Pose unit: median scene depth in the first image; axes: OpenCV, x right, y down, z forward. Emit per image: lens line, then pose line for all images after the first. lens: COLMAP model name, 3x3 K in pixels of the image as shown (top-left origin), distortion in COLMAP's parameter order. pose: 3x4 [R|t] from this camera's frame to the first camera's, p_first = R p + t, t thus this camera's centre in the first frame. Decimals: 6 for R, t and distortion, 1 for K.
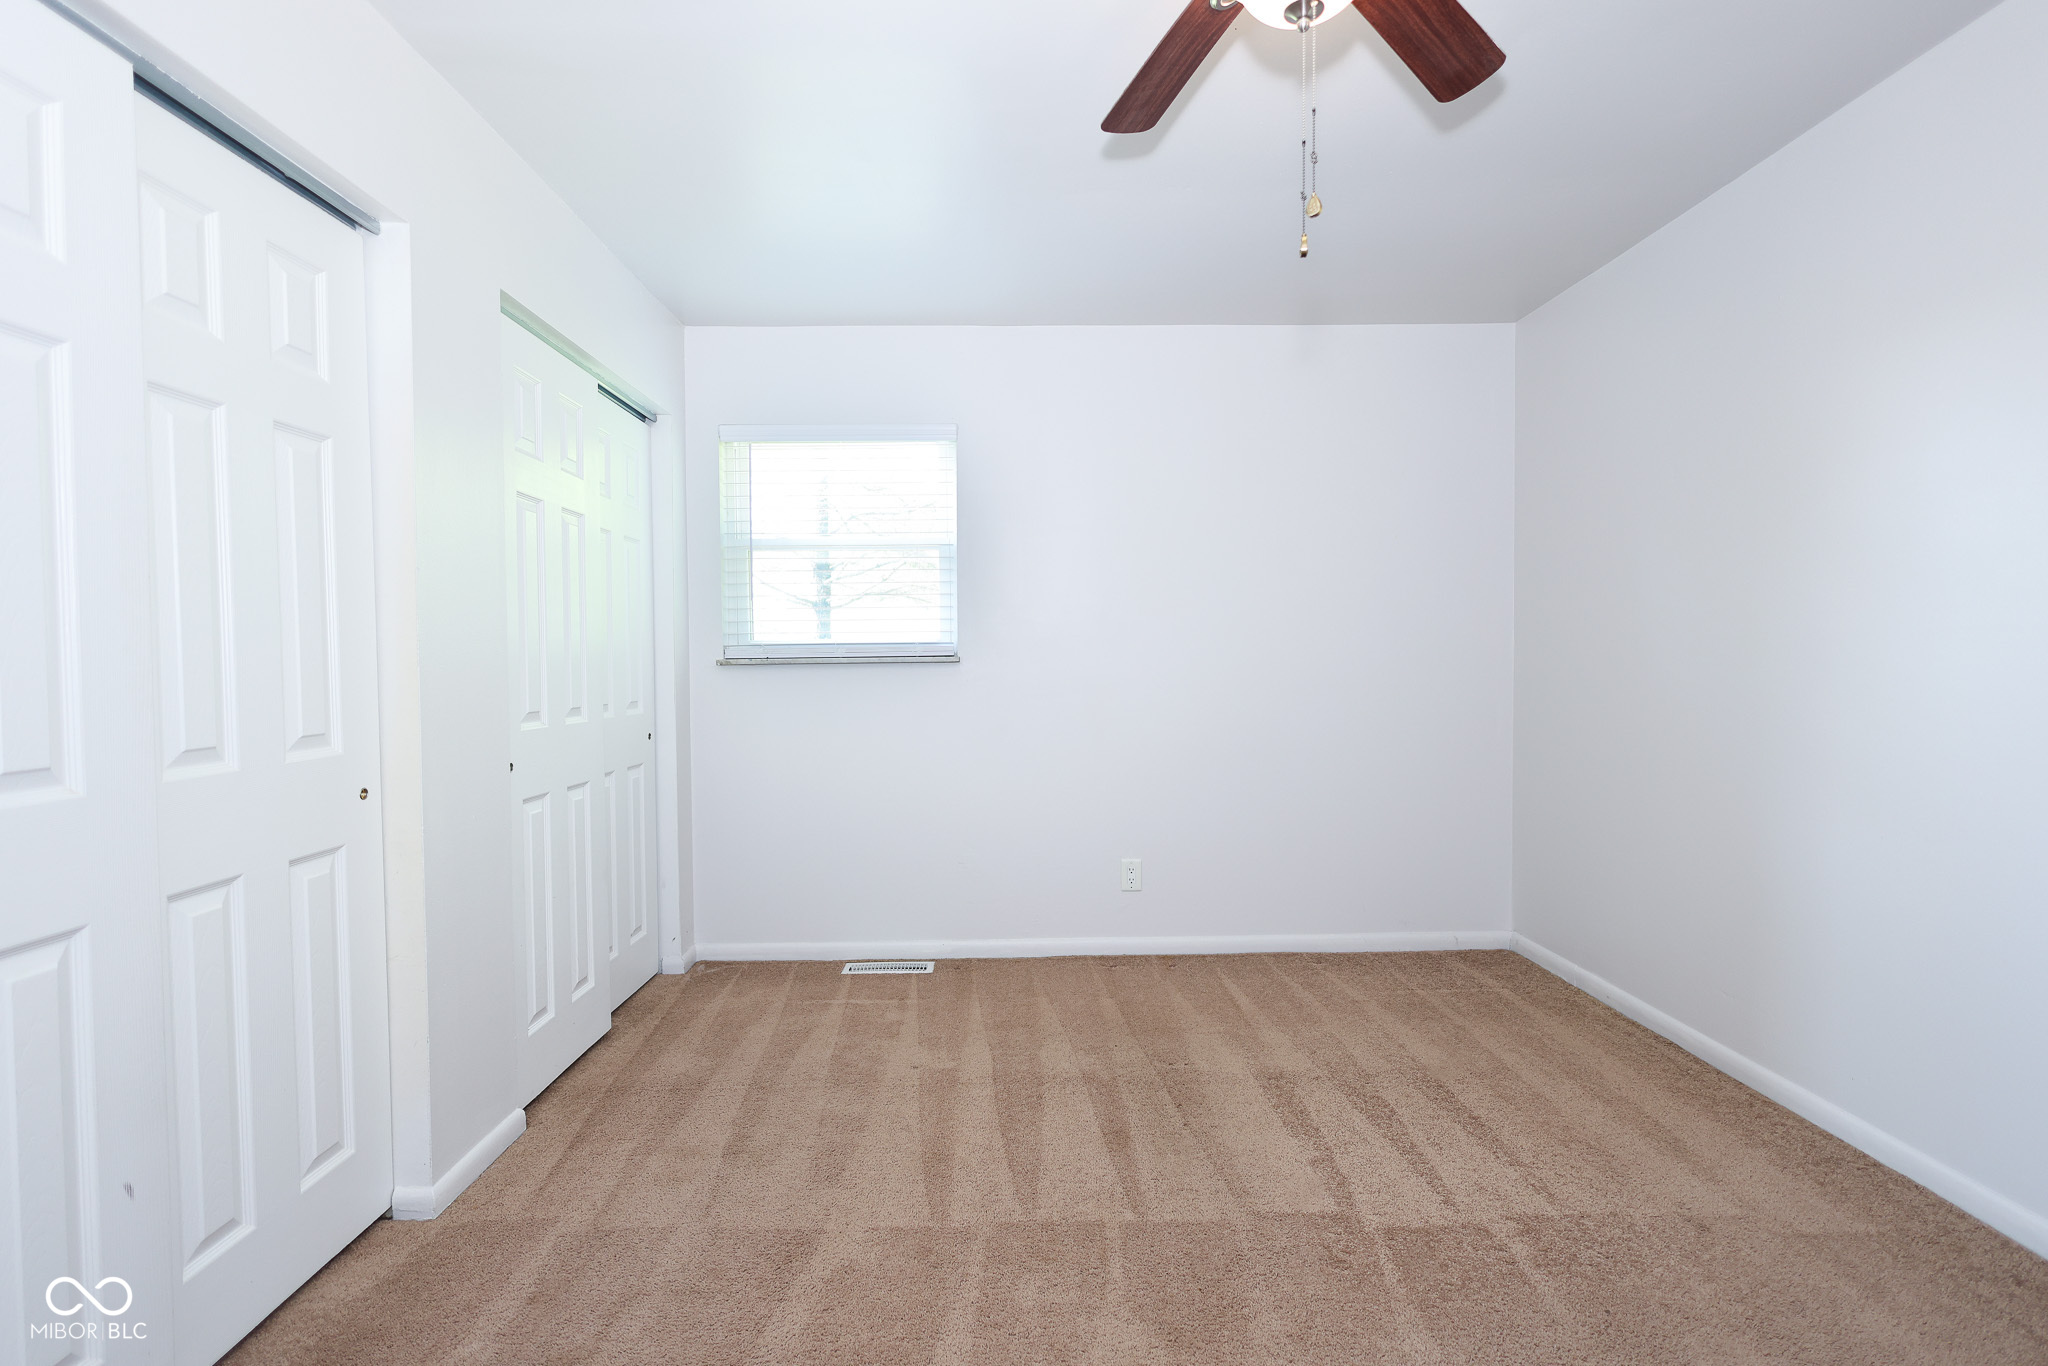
lens RADIAL K [[952.8, 0, 1034.6], [0, 952.8, 684.4], [0, 0, 1]] dist [-0.002230, 0.001423]
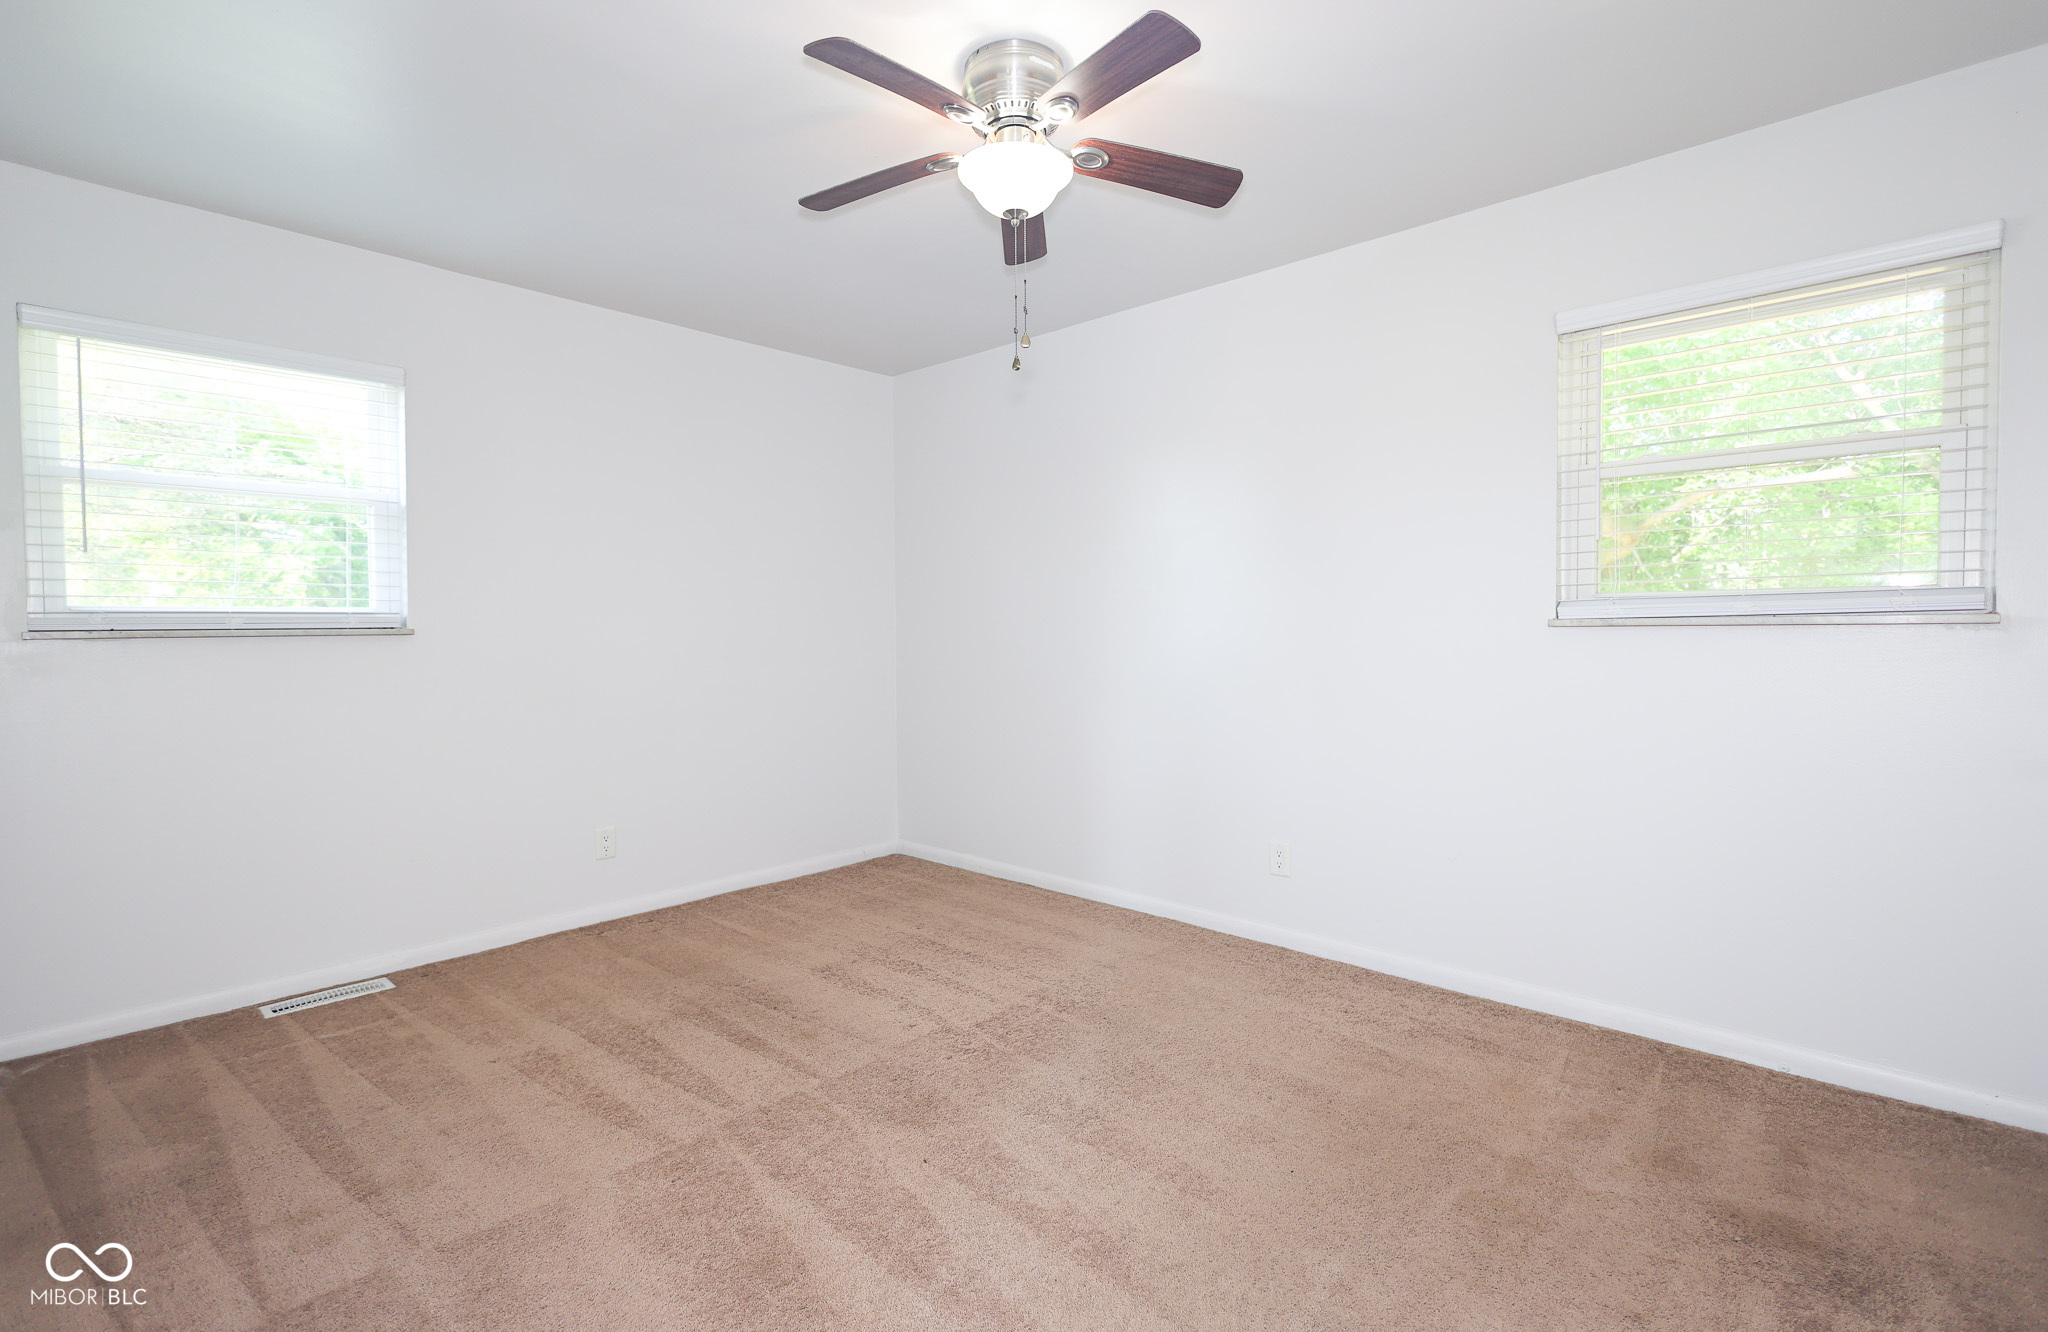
lens RADIAL K [[968.1, 0, 1010.4], [0, 968.1, 659.0], [0, 0, 1]] dist [-0.003072, 0.000196]
pose [[0.687401, -0.020589, 0.725986, -0.417181], [0.019659, 0.999759, 0.009739, 0.002073], [-0.726012, 0.007577, 0.687641, -0.033866]]
